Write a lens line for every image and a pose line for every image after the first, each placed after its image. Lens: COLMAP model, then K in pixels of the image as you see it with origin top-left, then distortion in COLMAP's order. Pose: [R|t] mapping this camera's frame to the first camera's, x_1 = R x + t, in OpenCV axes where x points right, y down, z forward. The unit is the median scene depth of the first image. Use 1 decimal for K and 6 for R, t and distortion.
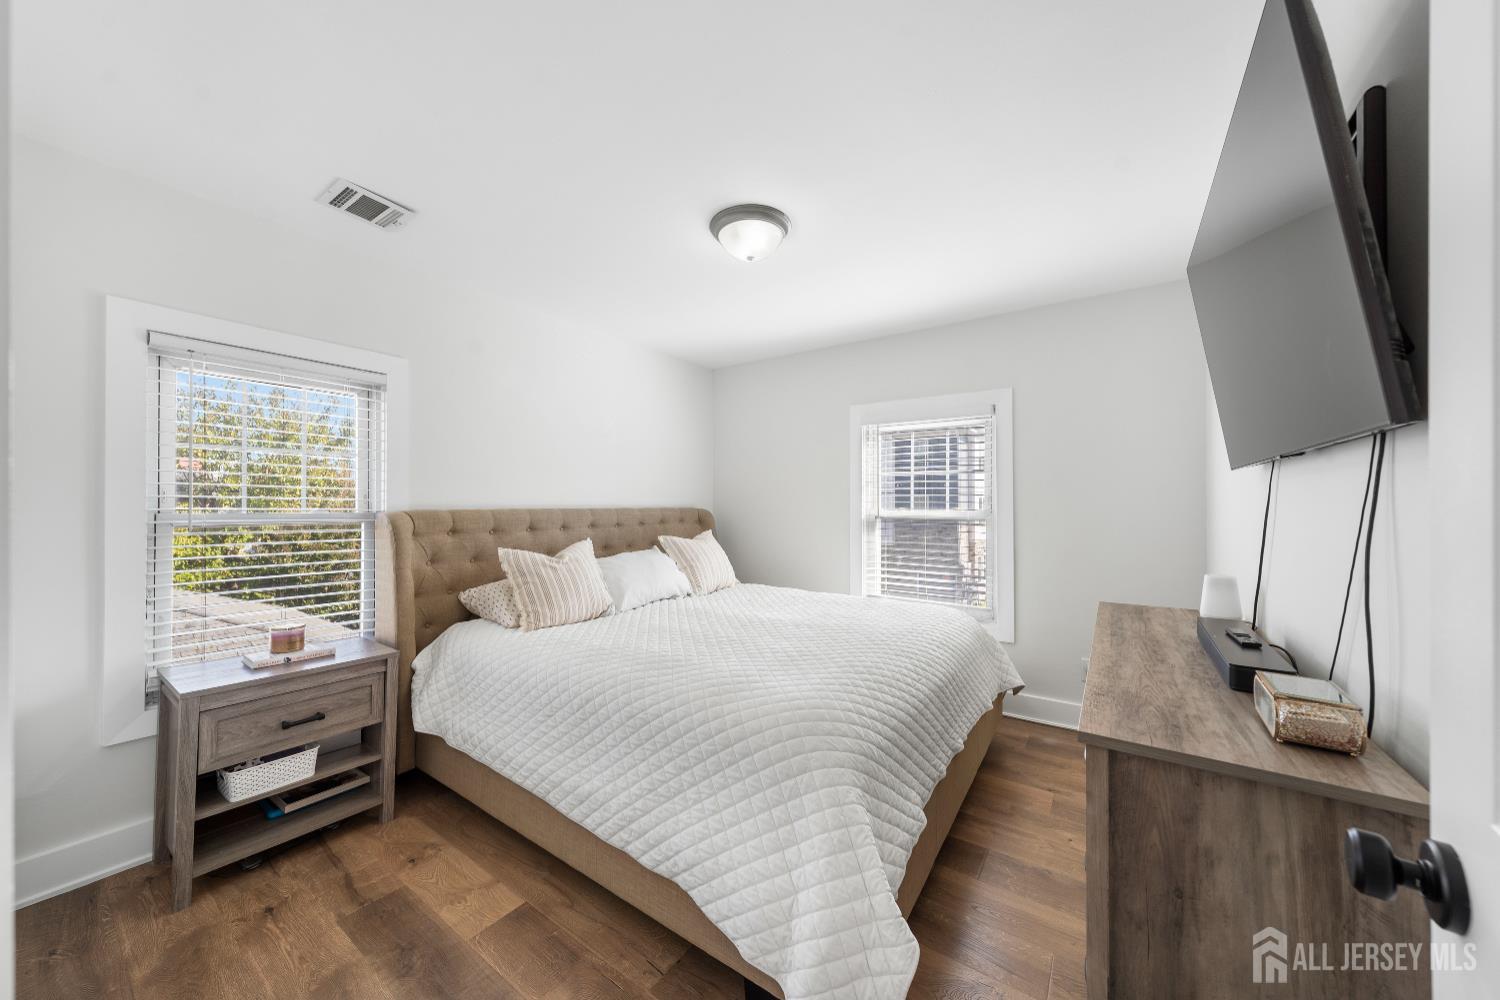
lens RADIAL K [[524.8, 0, 745.9], [0, 524.8, 501.8], [0, 0, 1]] dist [-0.000653, 0.000182]
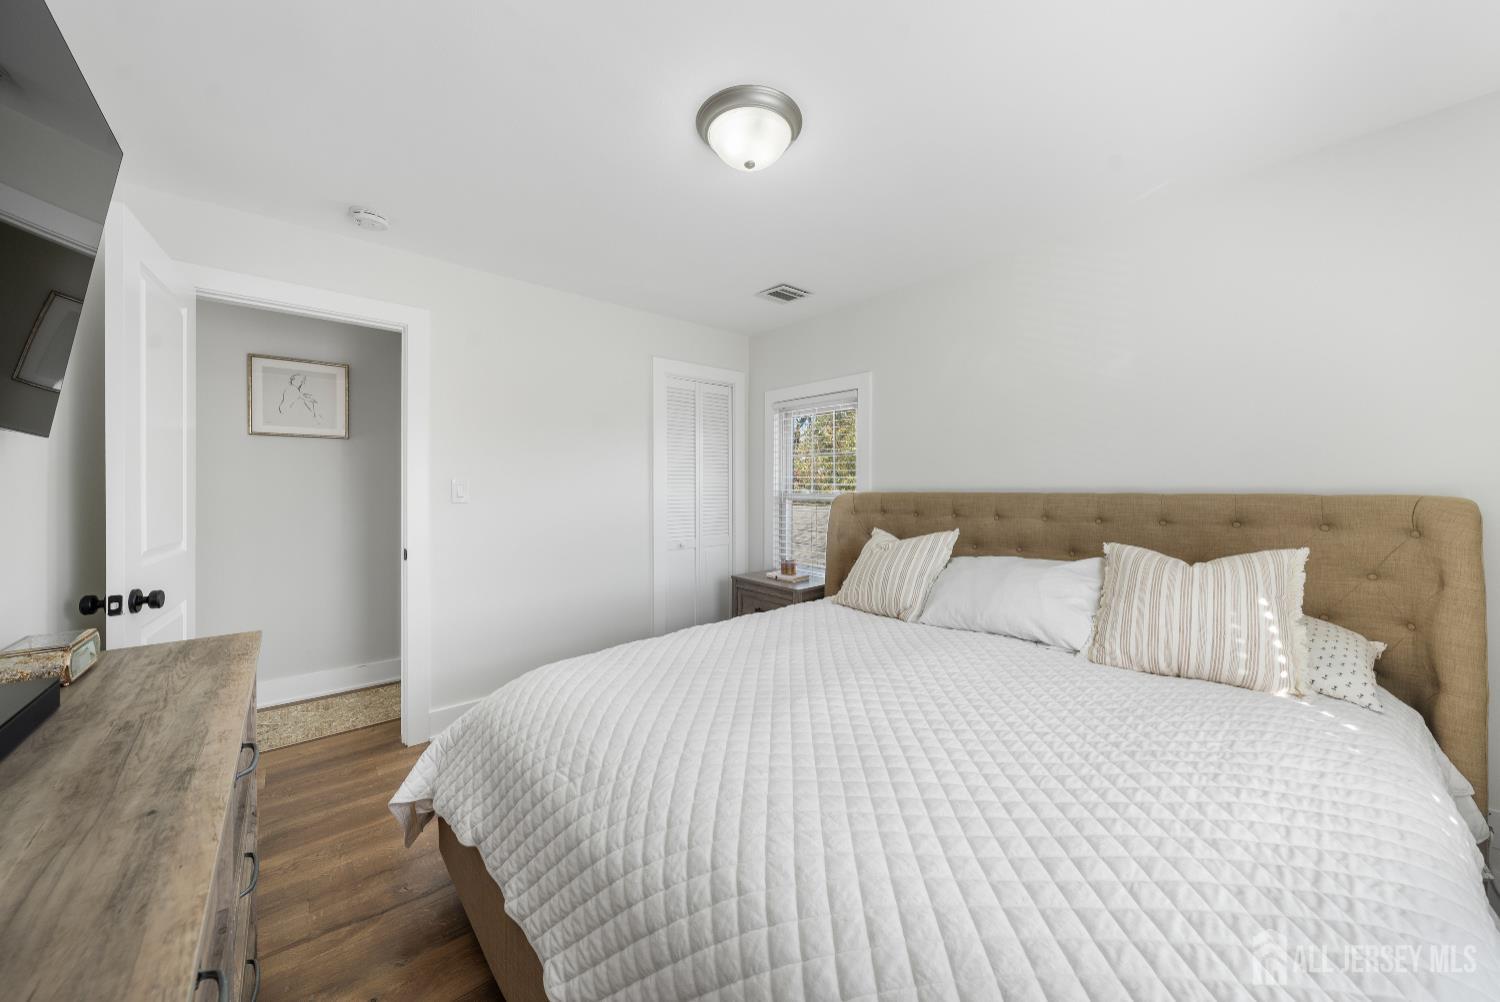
lens RADIAL K [[522.0, 0, 746.9], [0, 522.0, 489.7], [0, 0, 1]] dist [0.000612, 0.000178]
pose [[-0.237930, 0.001631, -0.971281, 0.543929], [0.008512, 0.999964, -0.000406, 0.005984], [0.971245, -0.008364, -0.237936, 0.864091]]
